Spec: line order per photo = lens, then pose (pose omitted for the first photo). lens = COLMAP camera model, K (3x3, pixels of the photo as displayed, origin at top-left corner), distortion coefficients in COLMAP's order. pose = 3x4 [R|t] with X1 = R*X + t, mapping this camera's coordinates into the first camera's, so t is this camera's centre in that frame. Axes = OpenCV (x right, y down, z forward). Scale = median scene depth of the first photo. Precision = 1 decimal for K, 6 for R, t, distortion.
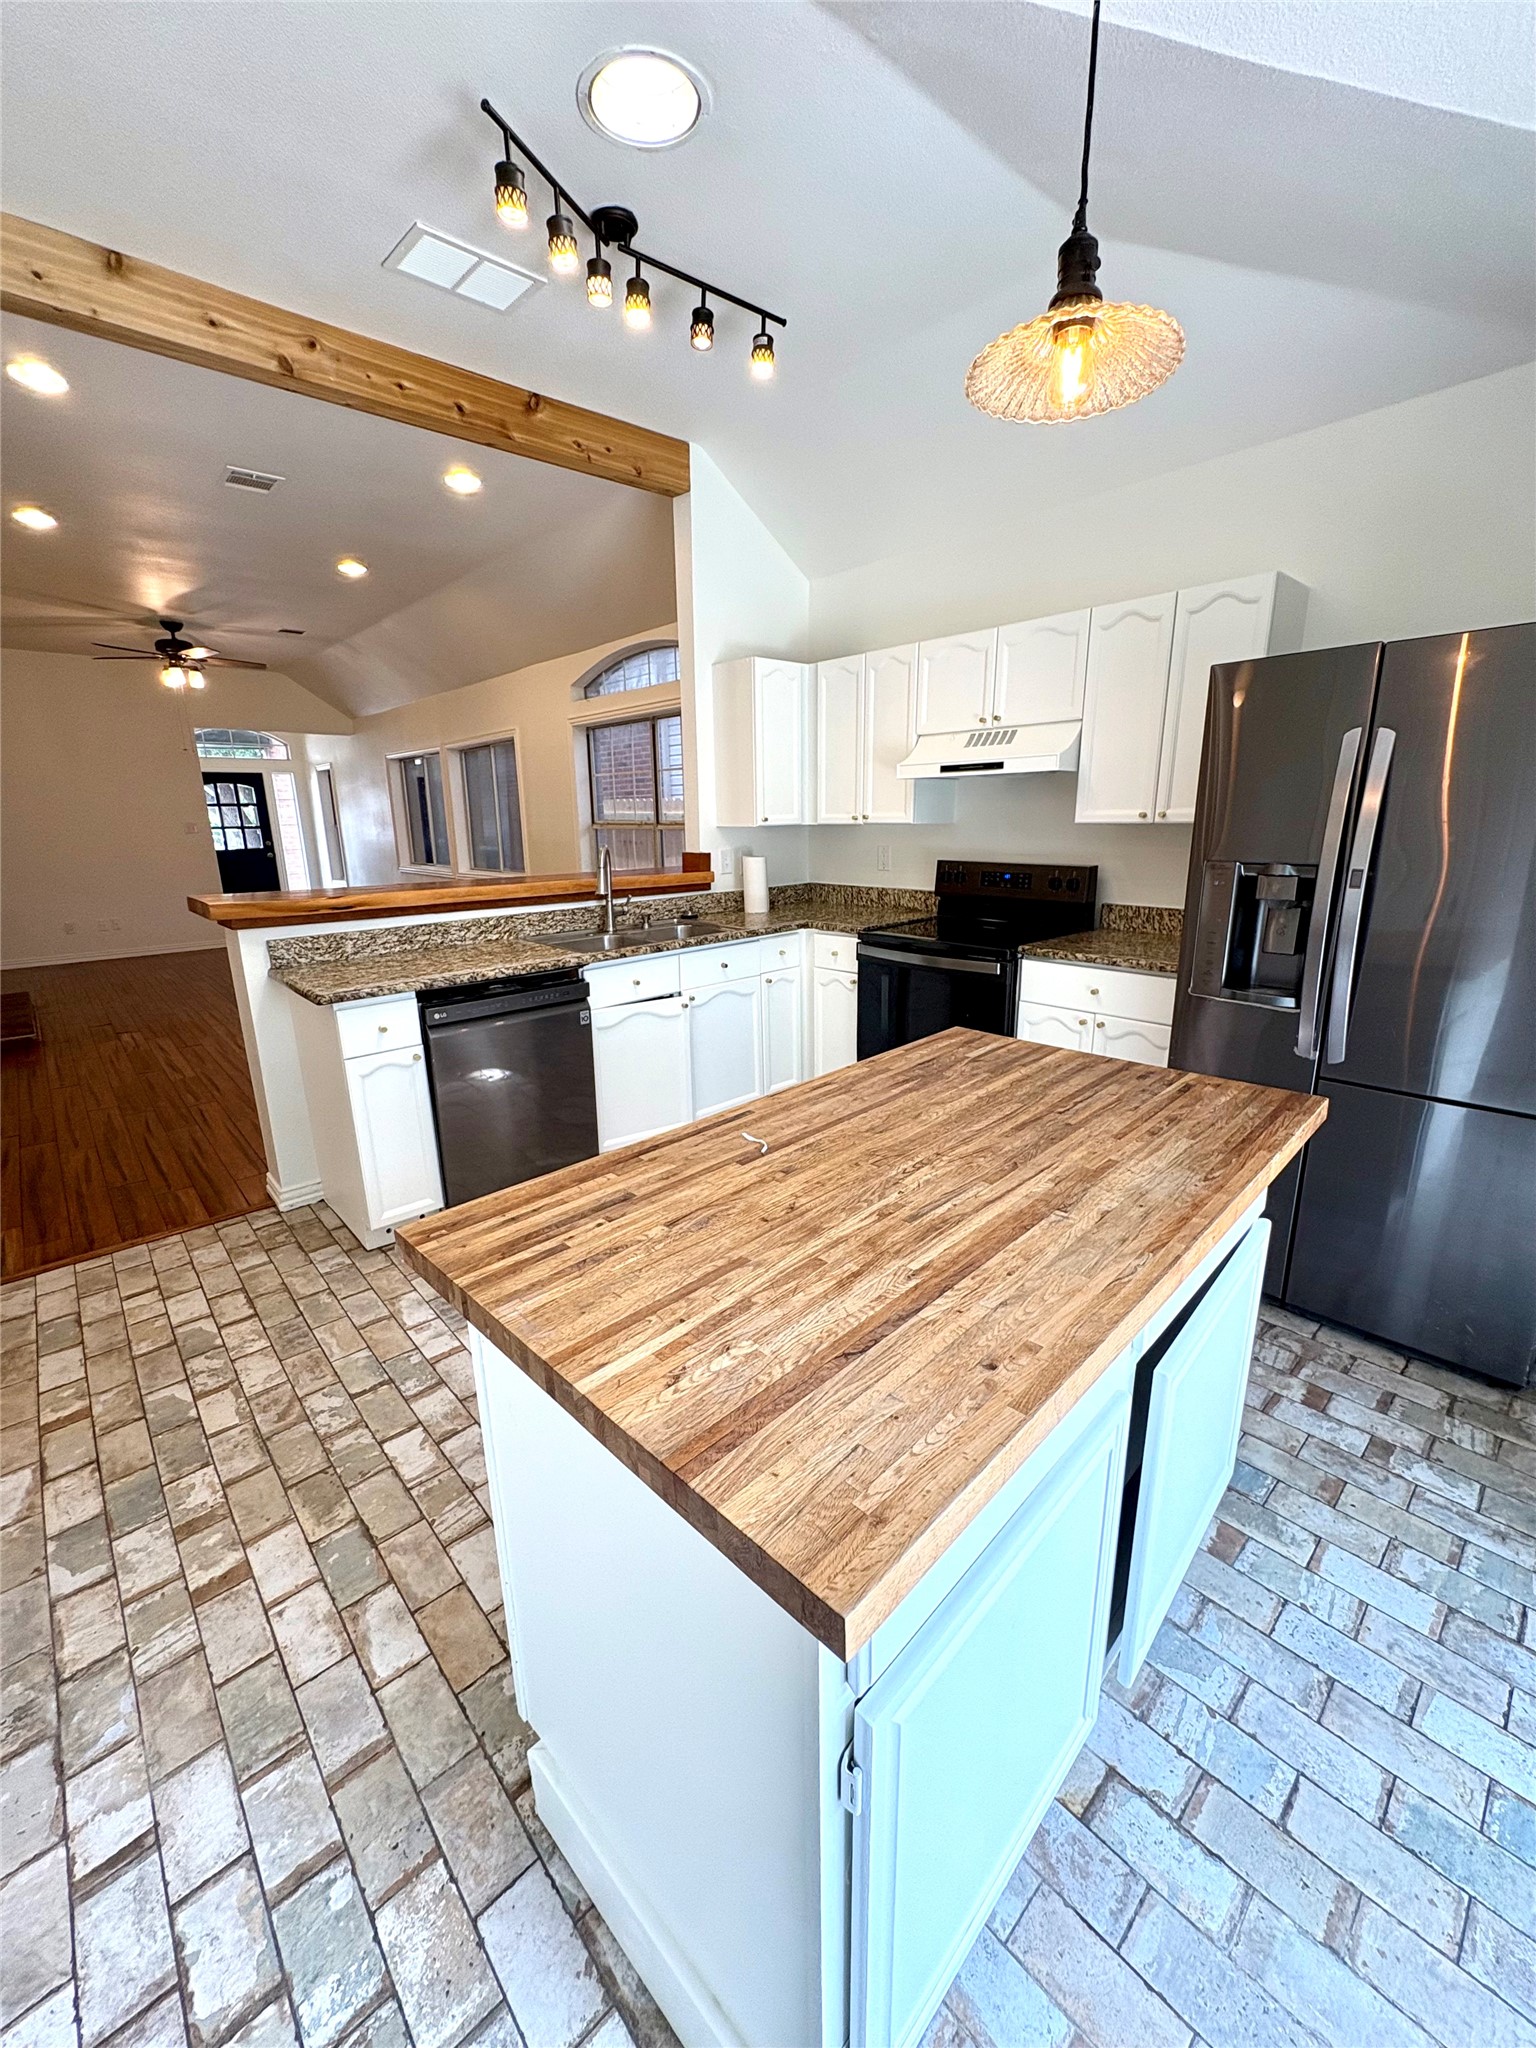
lens RADIAL K [[817.8, 0, 767.3], [0, 817.8, 1021.7], [0, 0, 1]] dist [0.000854, -0.000210]
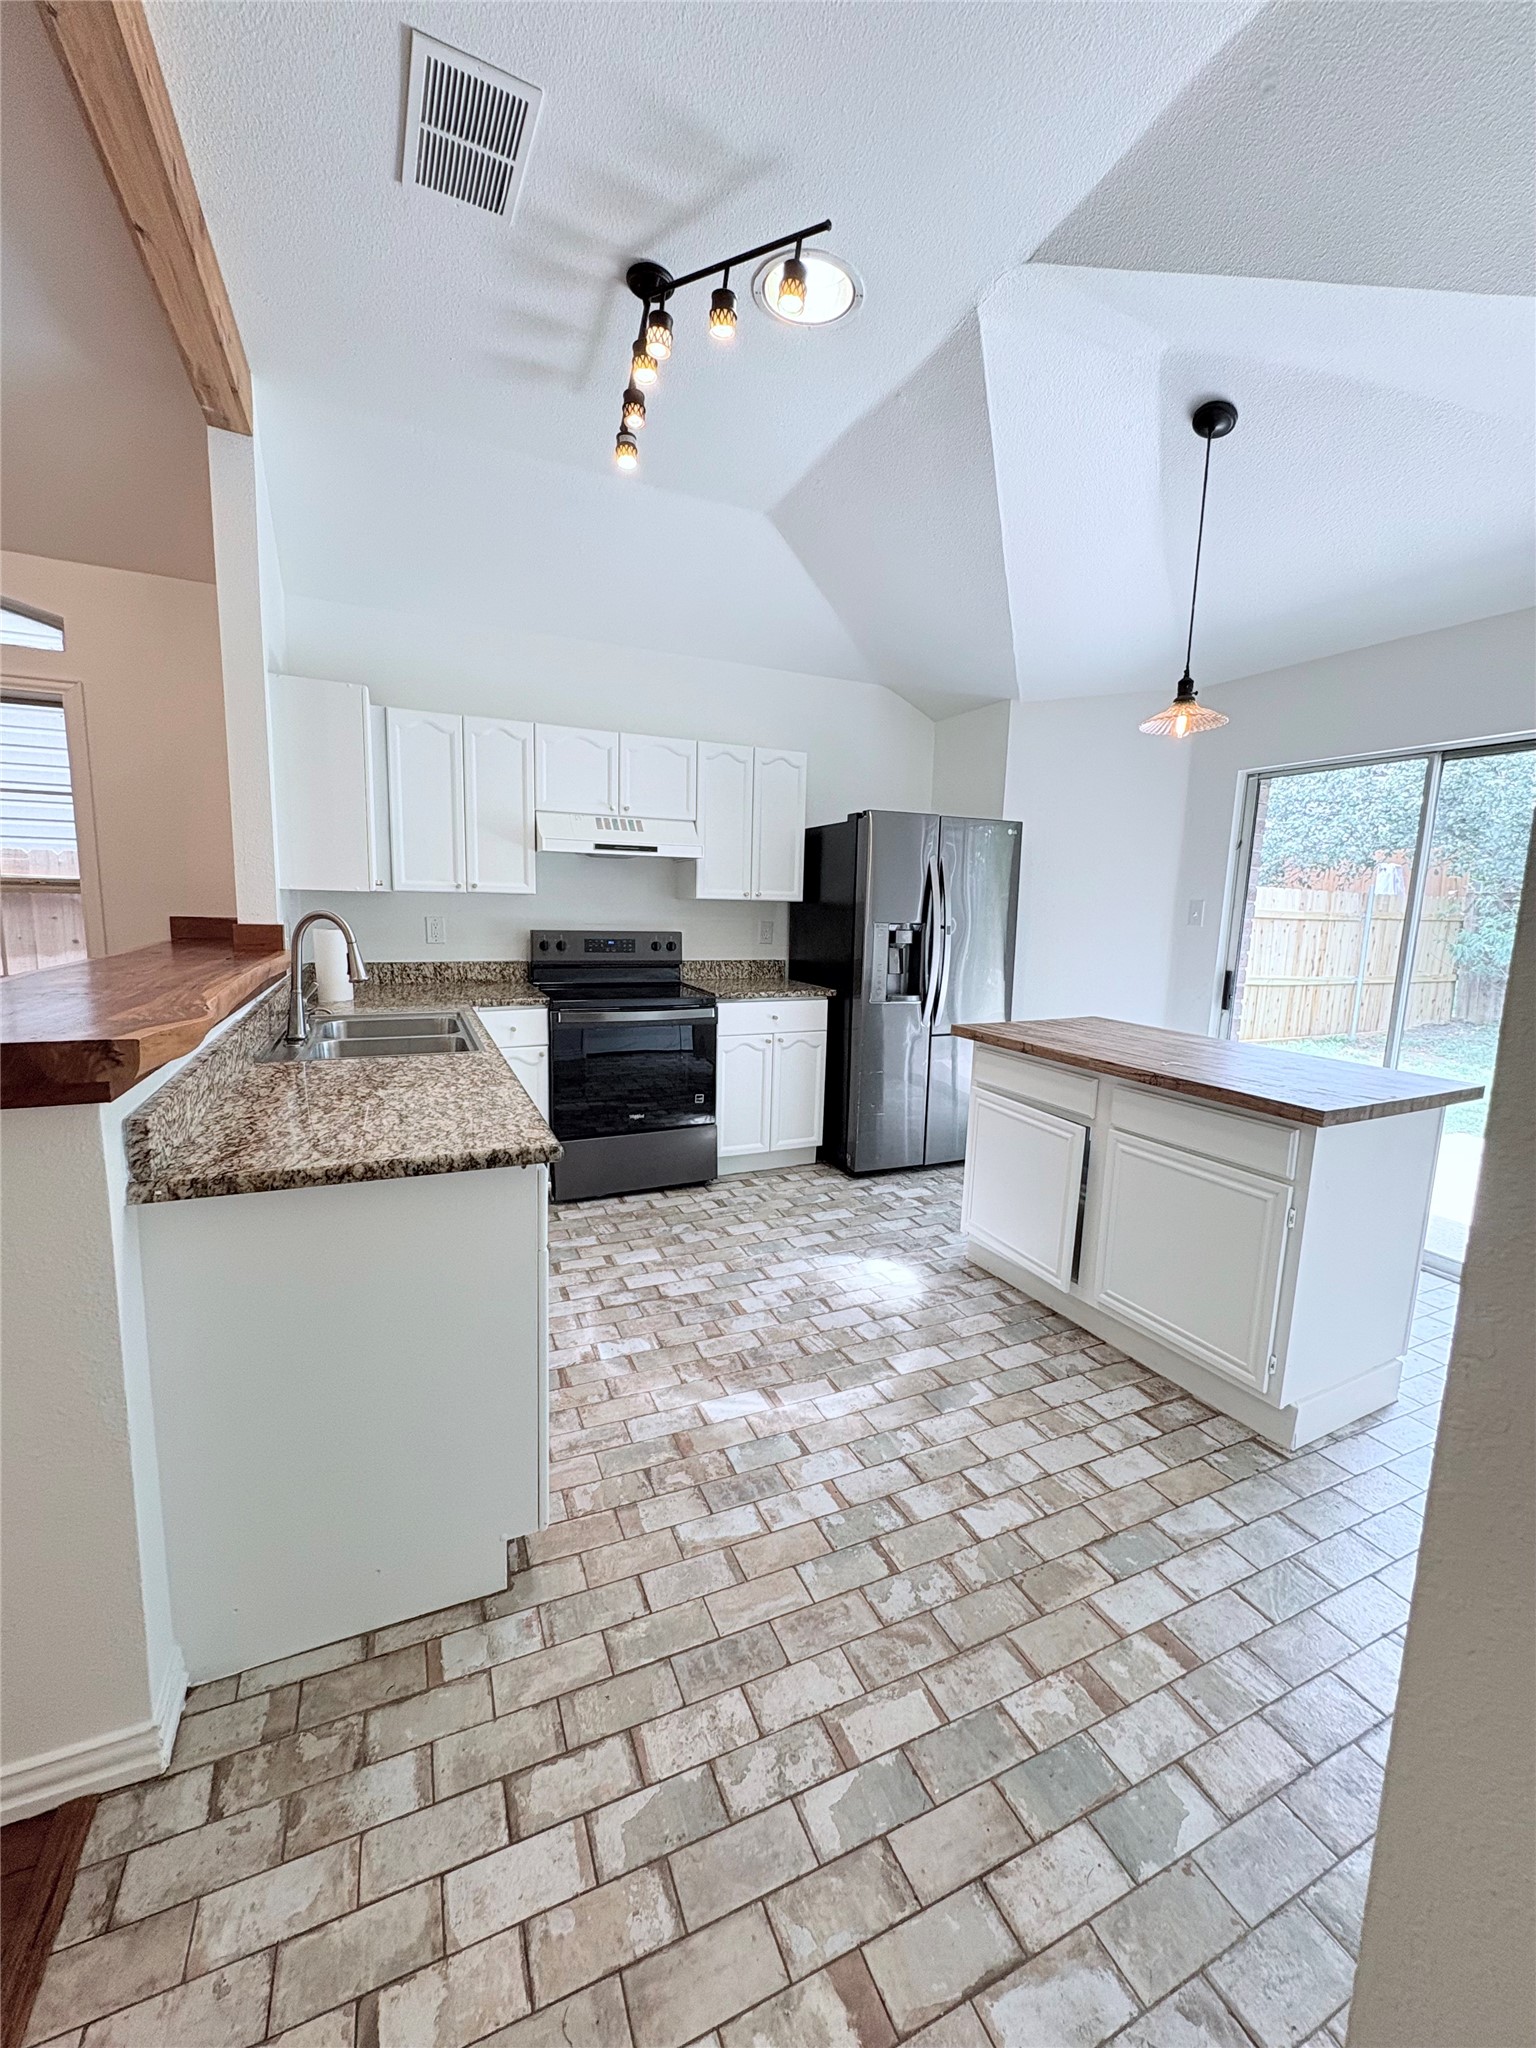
lens RADIAL K [[817.8, 0, 767.3], [0, 817.8, 1021.7], [0, 0, 1]] dist [0.000854, -0.000210]
pose [[0.305659, -0.114578, 0.945222, -1.241864], [0.207090, 0.976968, 0.051459, -0.139858], [-0.929347, 0.180017, 0.322347, 0.754982]]
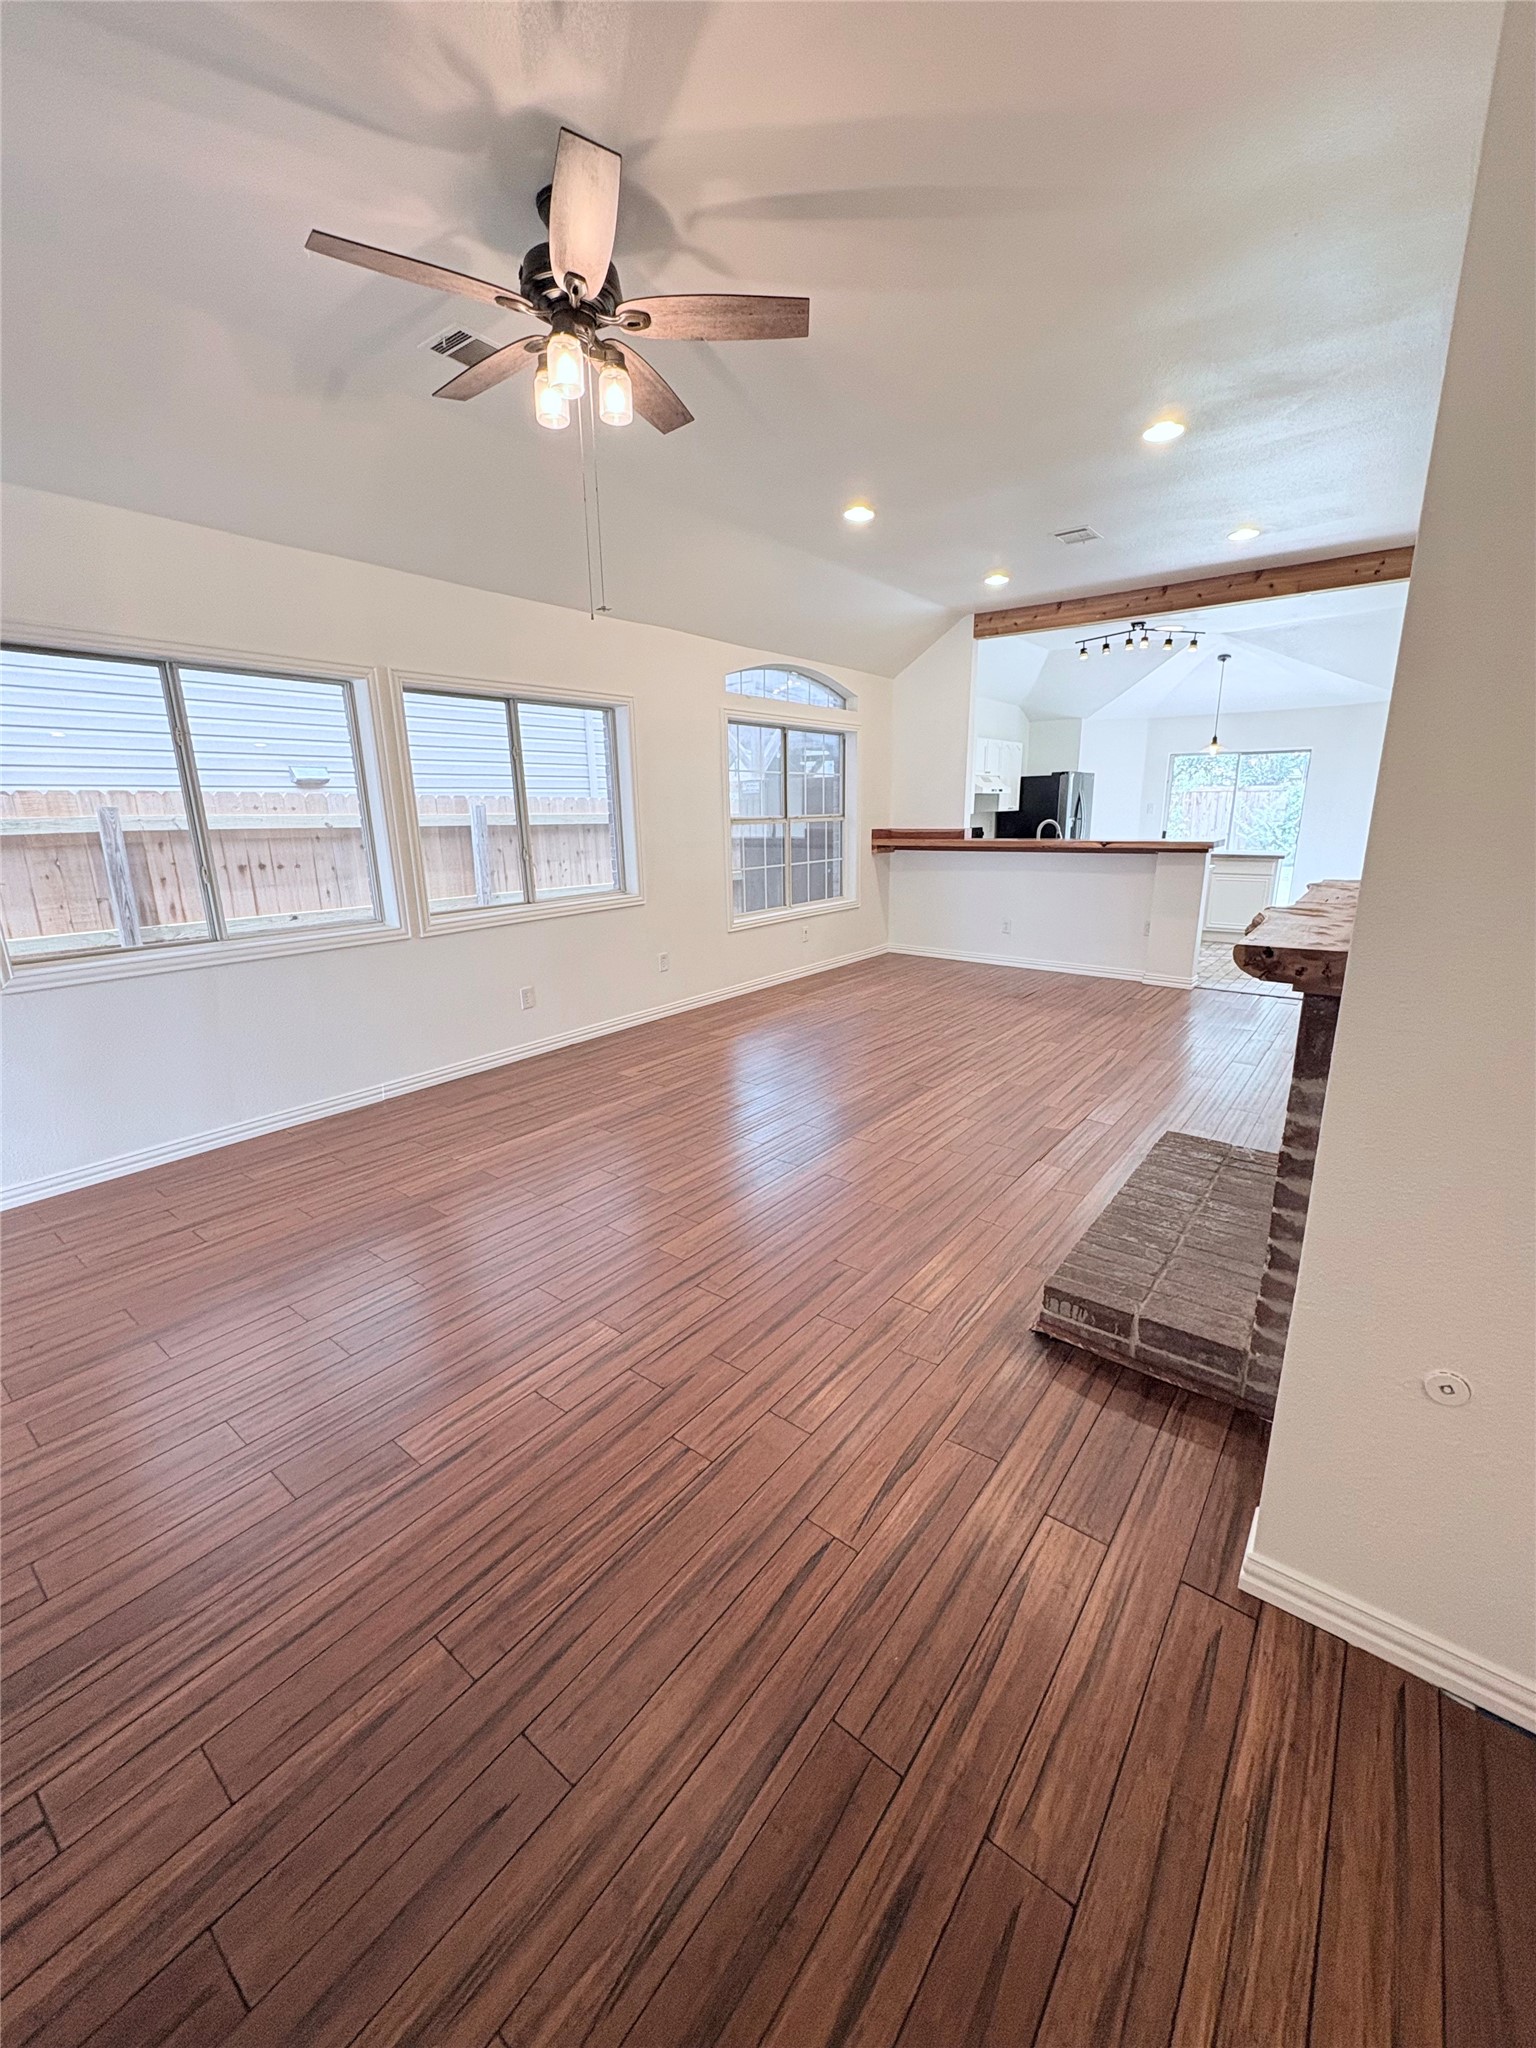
lens RADIAL K [[818.2, 0, 766.7], [0, 818.2, 1022.0], [0, 0, 1]] dist [-0.000452, 0.000221]
pose [[-0.173079, -0.230581, 0.957536, -3.638983], [0.262386, 0.926279, 0.270482, -0.818855], [-0.949314, 0.298059, -0.099819, 3.399283]]
